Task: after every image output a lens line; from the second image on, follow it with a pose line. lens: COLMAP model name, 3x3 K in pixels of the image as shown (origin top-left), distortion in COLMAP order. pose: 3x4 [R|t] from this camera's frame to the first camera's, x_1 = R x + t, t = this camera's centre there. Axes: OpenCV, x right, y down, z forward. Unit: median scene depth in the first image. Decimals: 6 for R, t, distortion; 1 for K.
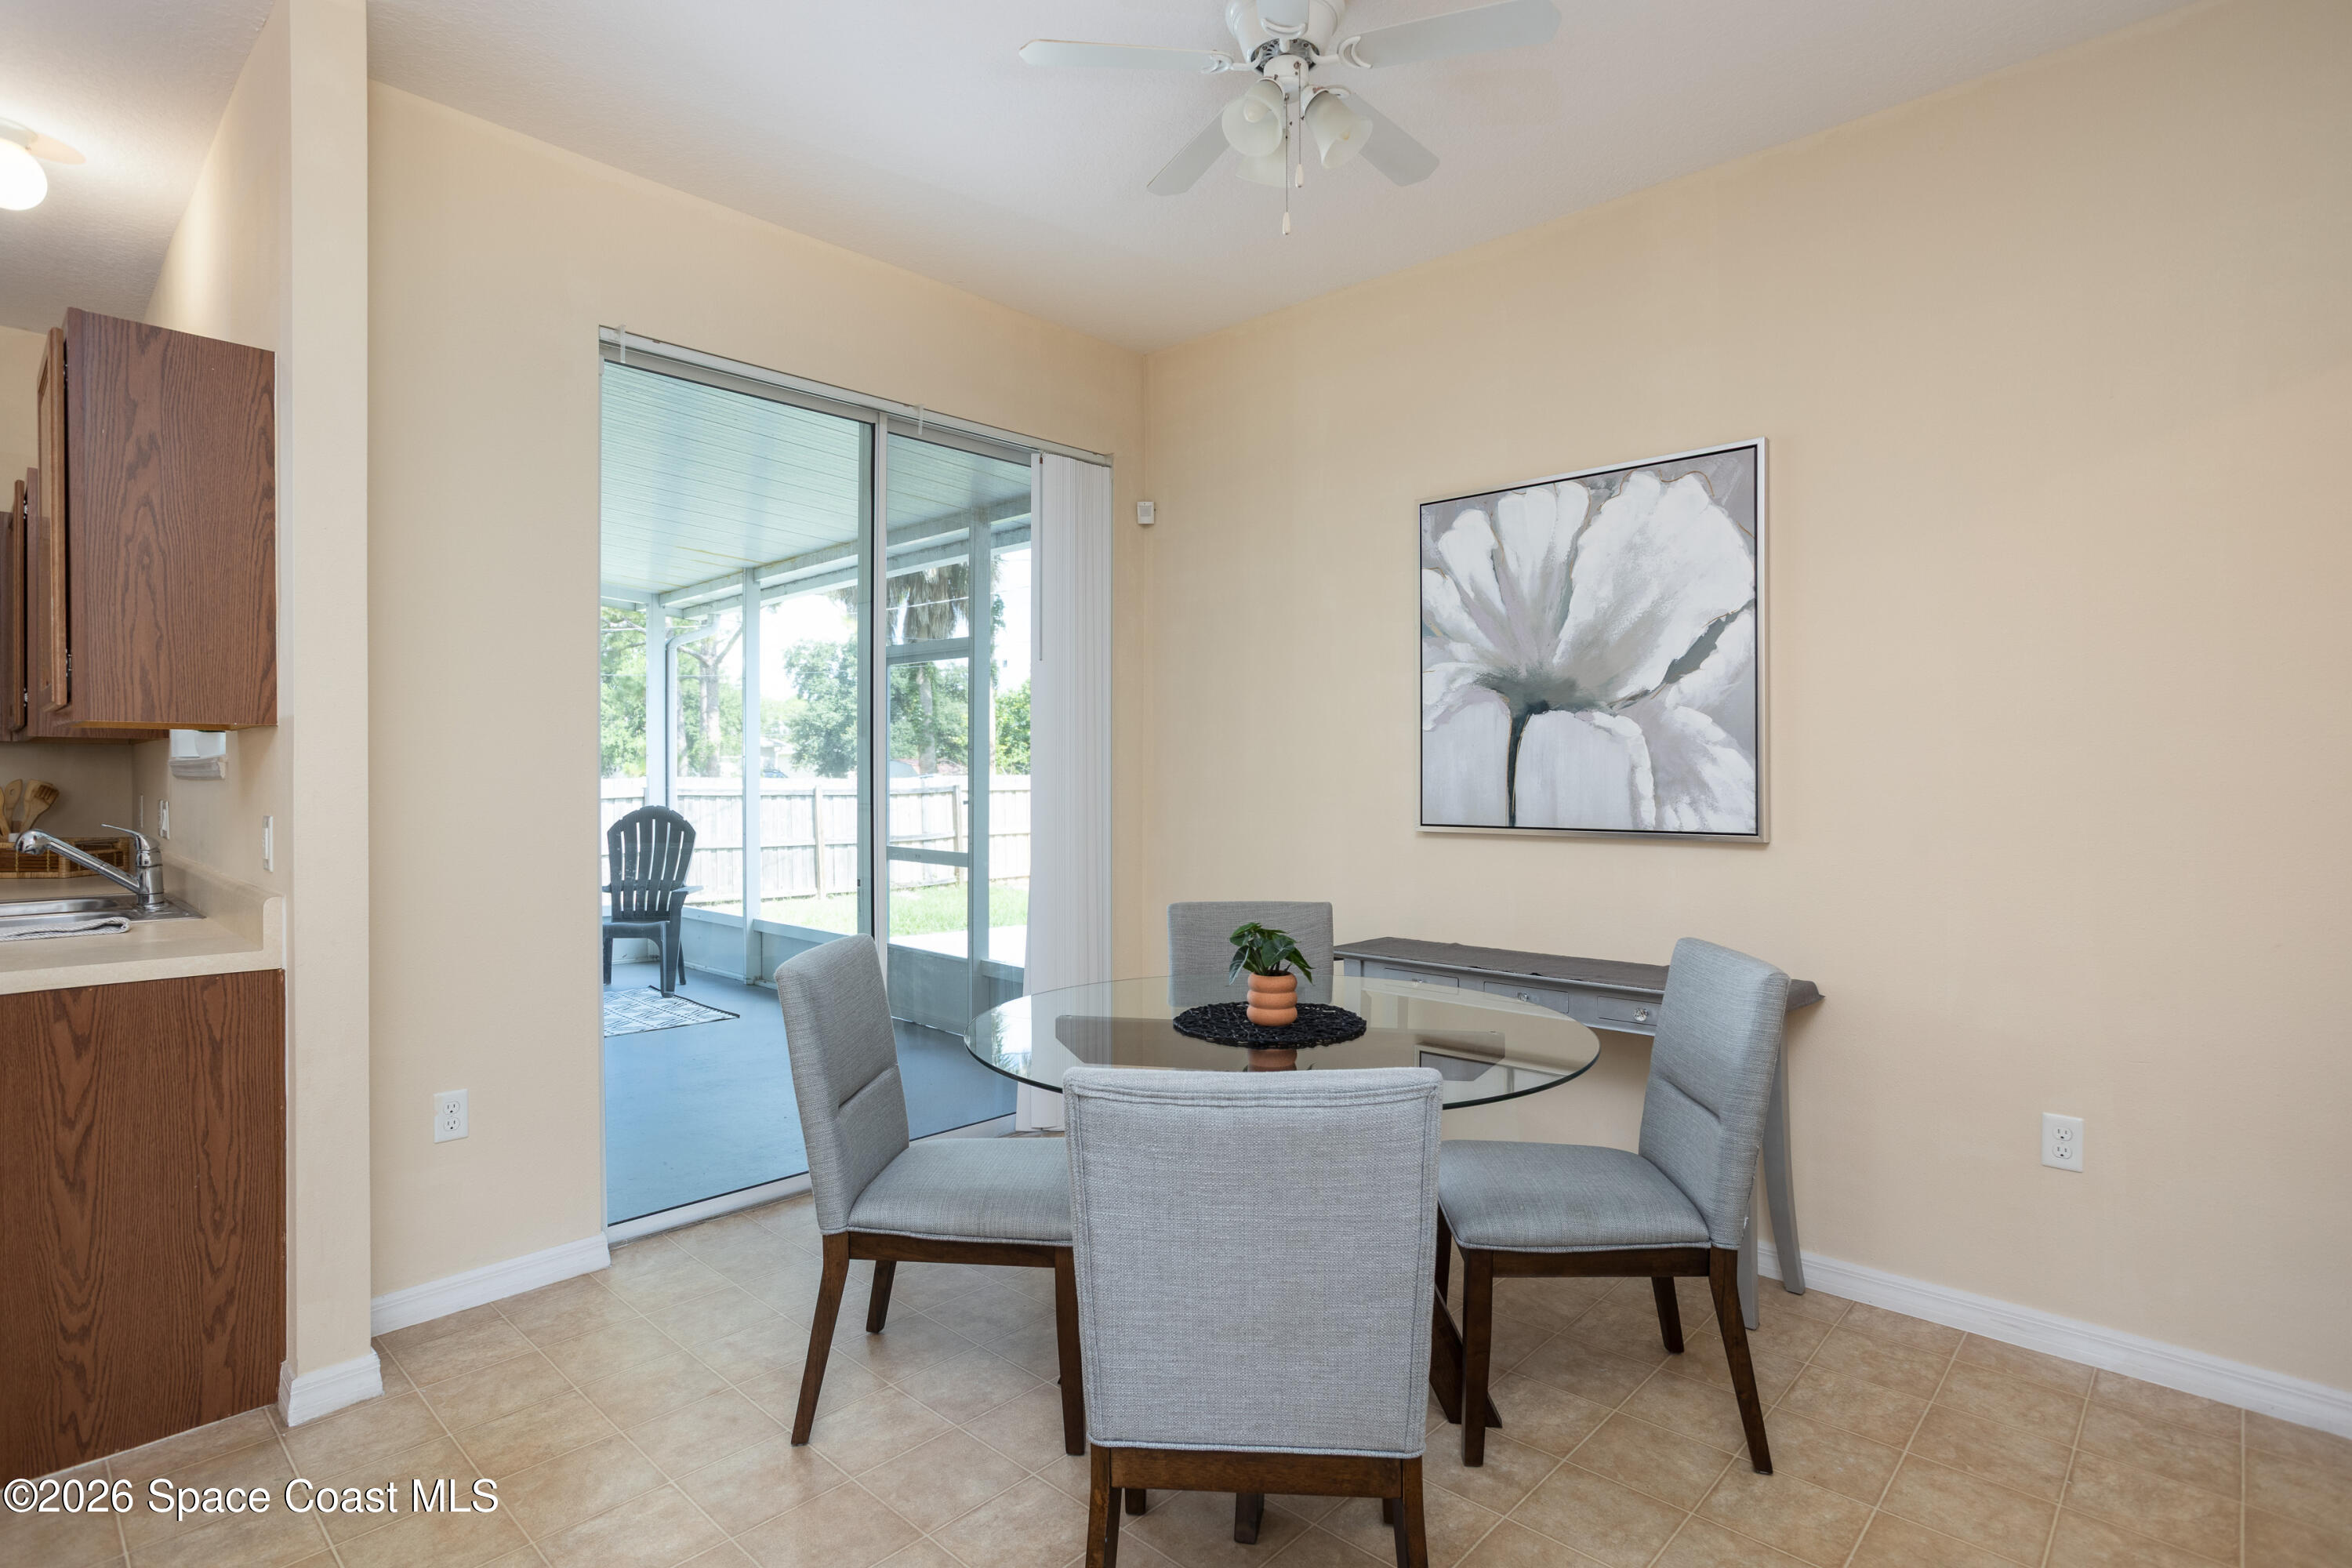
lens RADIAL K [[1190.6, 0, 1188.1], [0, 1190.6, 779.6], [0, 0, 1]] dist [-0.007878, 0.001630]
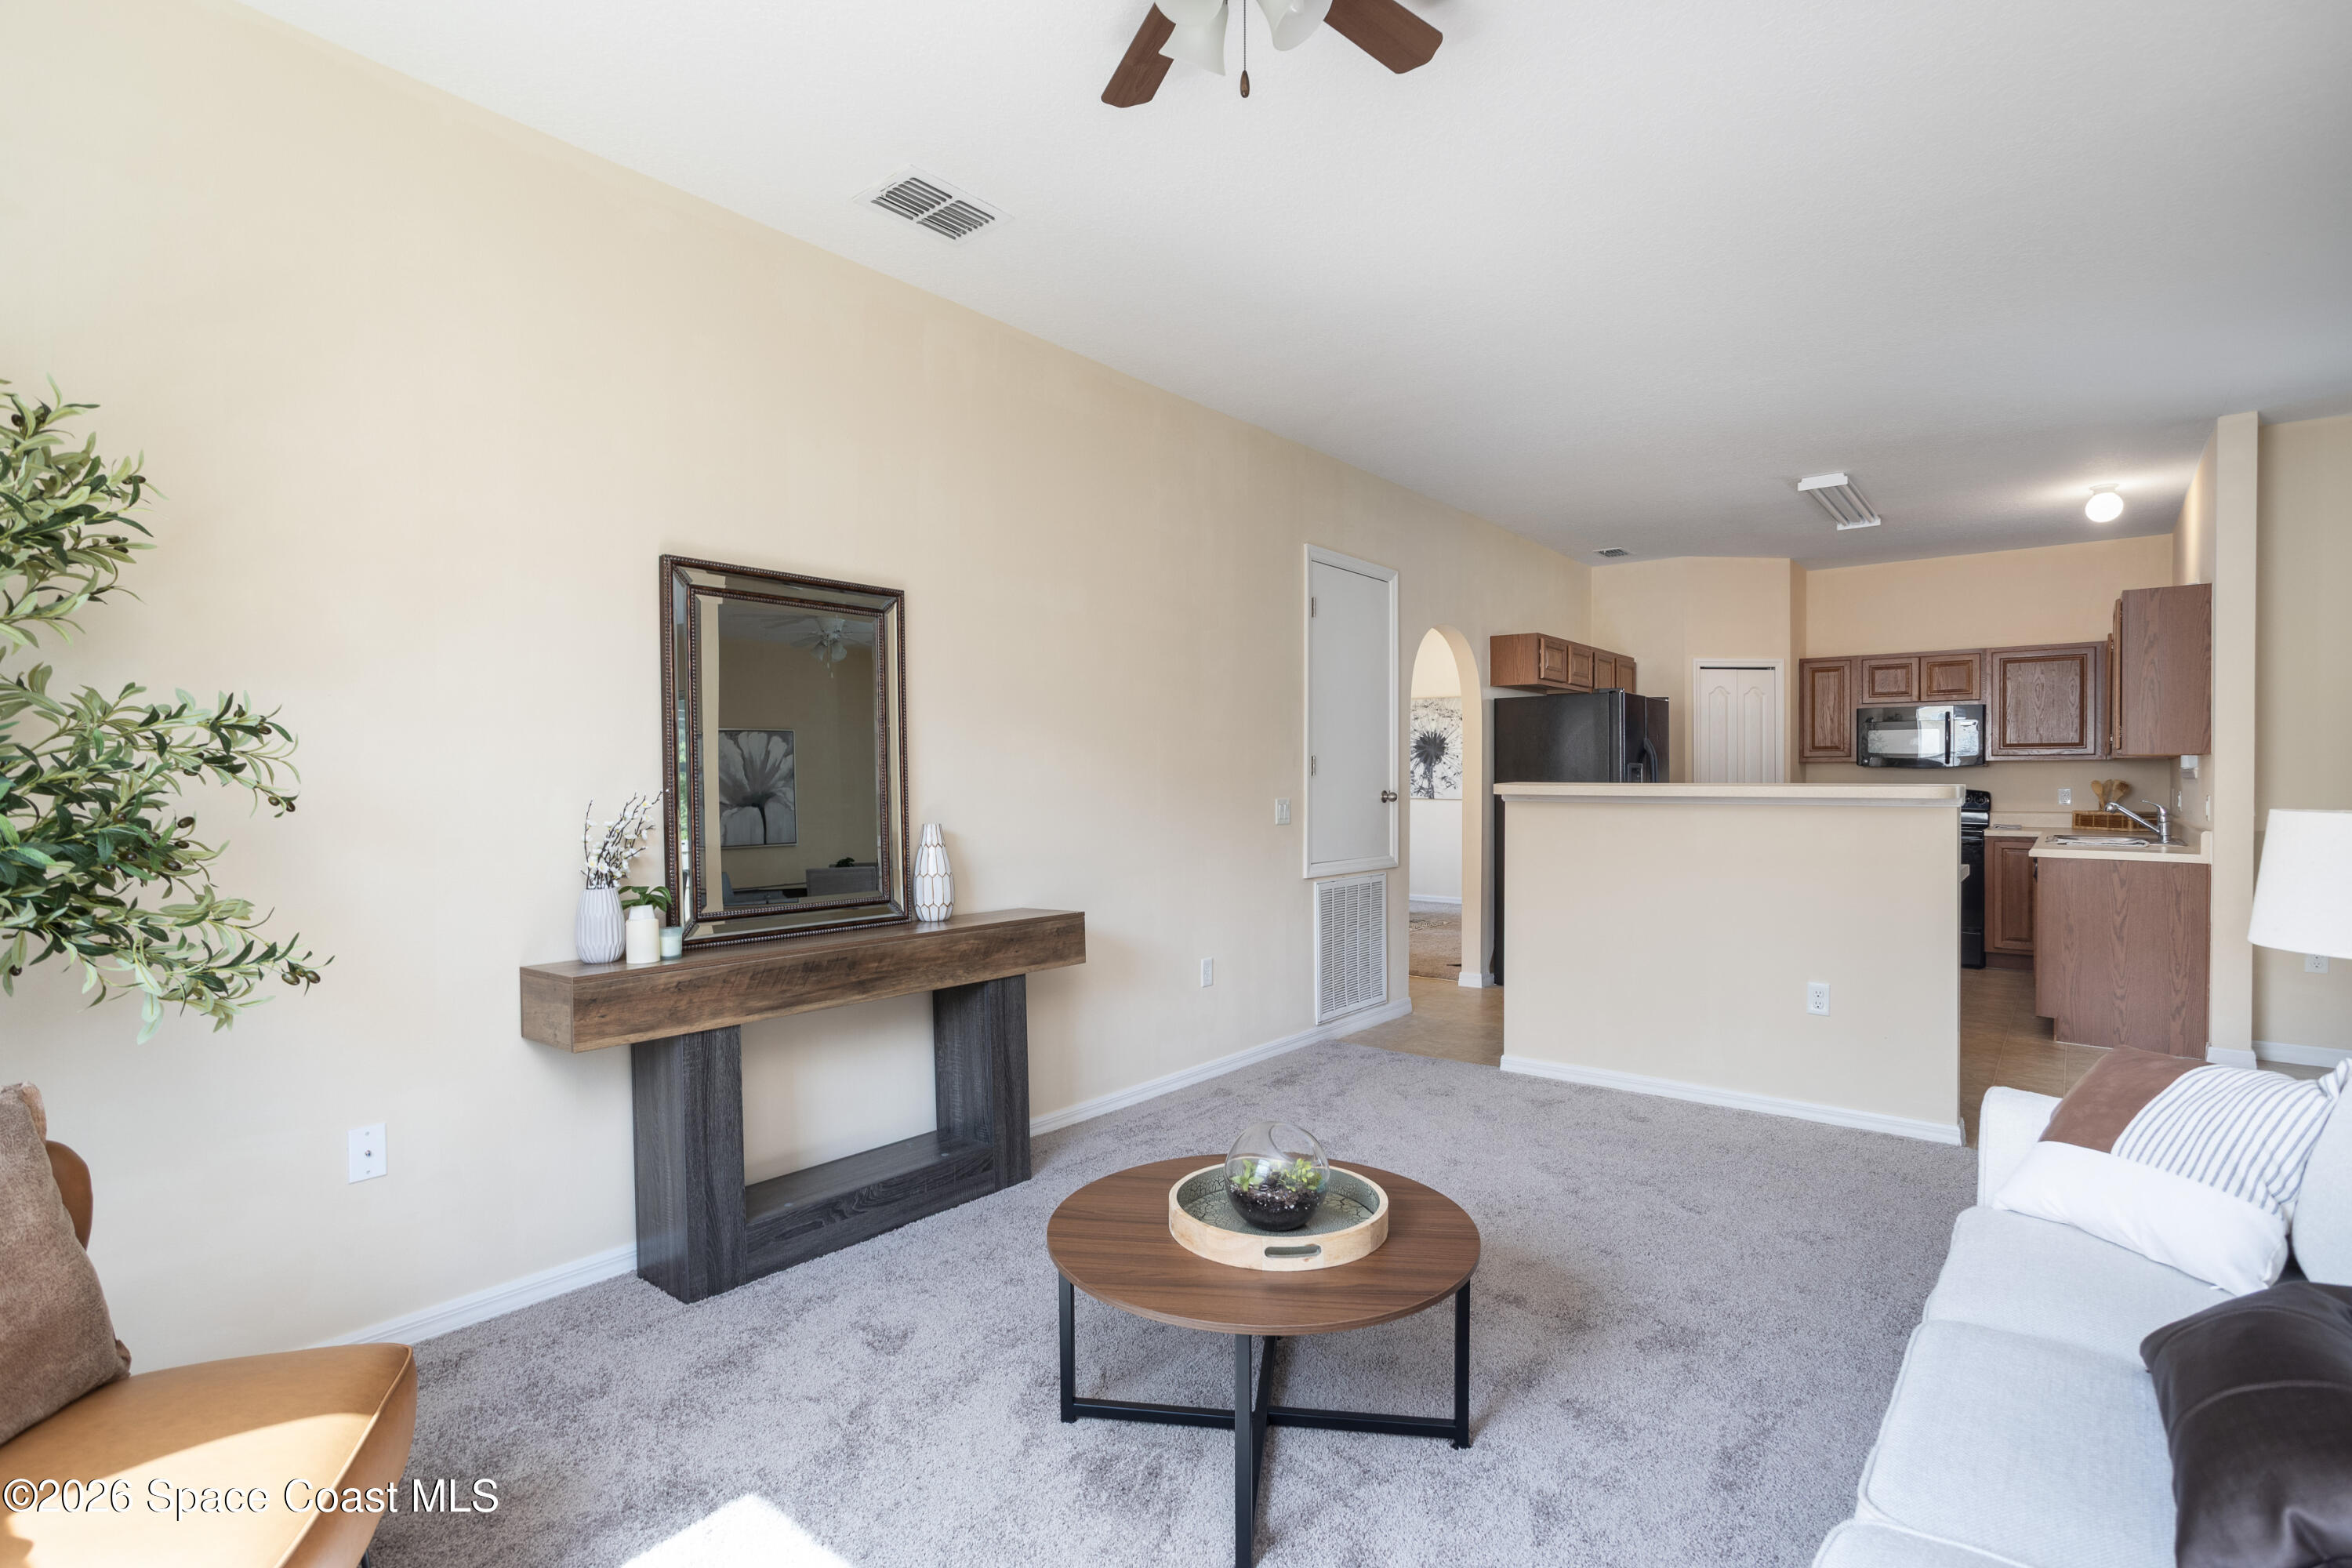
lens RADIAL K [[1112.9, 0, 1182.0], [0, 1112.9, 787.7], [0, 0, 1]] dist [-0.024674, 0.000569]
pose [[0.075661, 0.008180, -0.997100, 1.014893], [-0.006016, 0.999952, 0.007747, 0.011759], [0.997115, 0.005412, 0.075707, -0.970197]]
